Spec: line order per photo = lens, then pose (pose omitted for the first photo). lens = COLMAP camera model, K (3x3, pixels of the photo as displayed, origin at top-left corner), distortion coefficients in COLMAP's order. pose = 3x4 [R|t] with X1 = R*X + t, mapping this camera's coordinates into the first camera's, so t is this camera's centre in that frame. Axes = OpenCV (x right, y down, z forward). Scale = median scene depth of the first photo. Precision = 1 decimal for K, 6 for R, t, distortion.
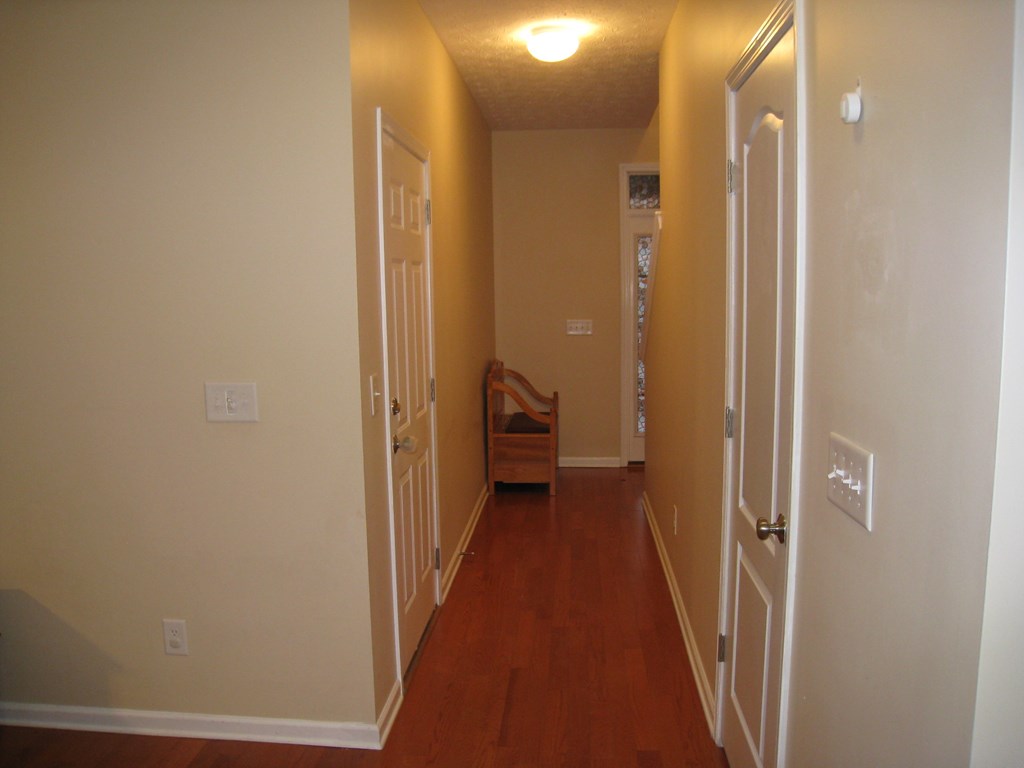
lens RADIAL K [[842.6, 0, 509.3], [0, 842.6, 398.8], [0, 0, 1]] dist [-0.163835, 0.094813]
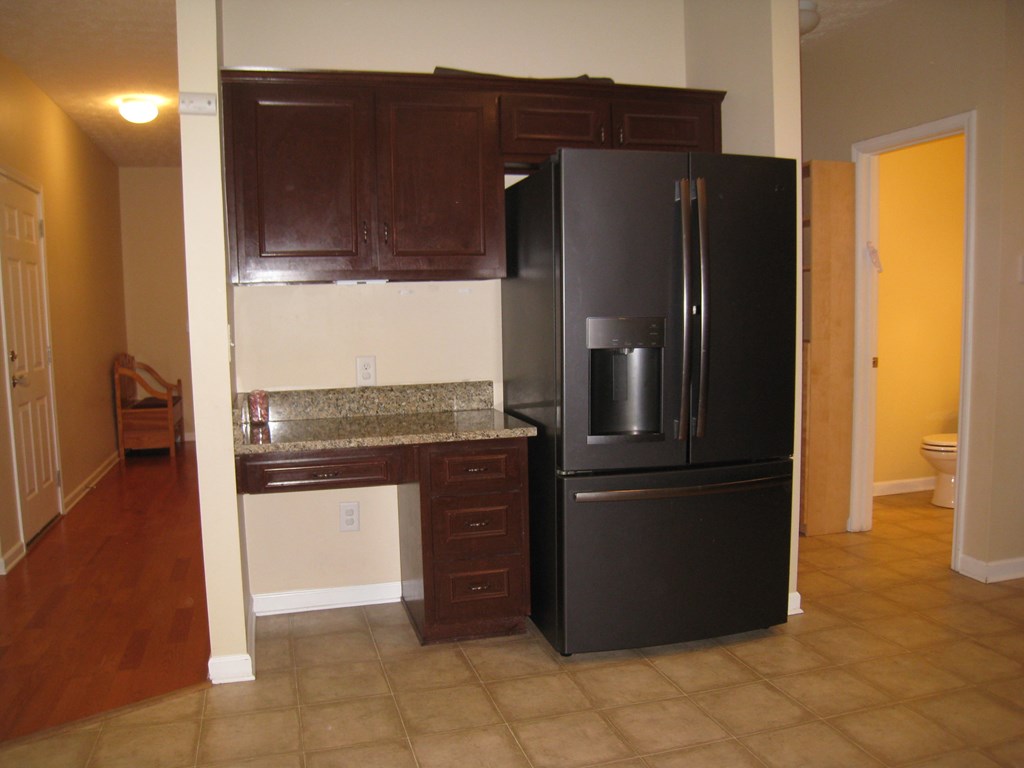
lens RADIAL K [[842.6, 0, 509.3], [0, 842.6, 398.8], [0, 0, 1]] dist [-0.163835, 0.094813]
pose [[0.935702, -0.040616, 0.350446, 0.144882], [0.052390, 0.998334, -0.024179, 0.127756], [-0.348881, 0.040984, 0.936271, -0.494374]]
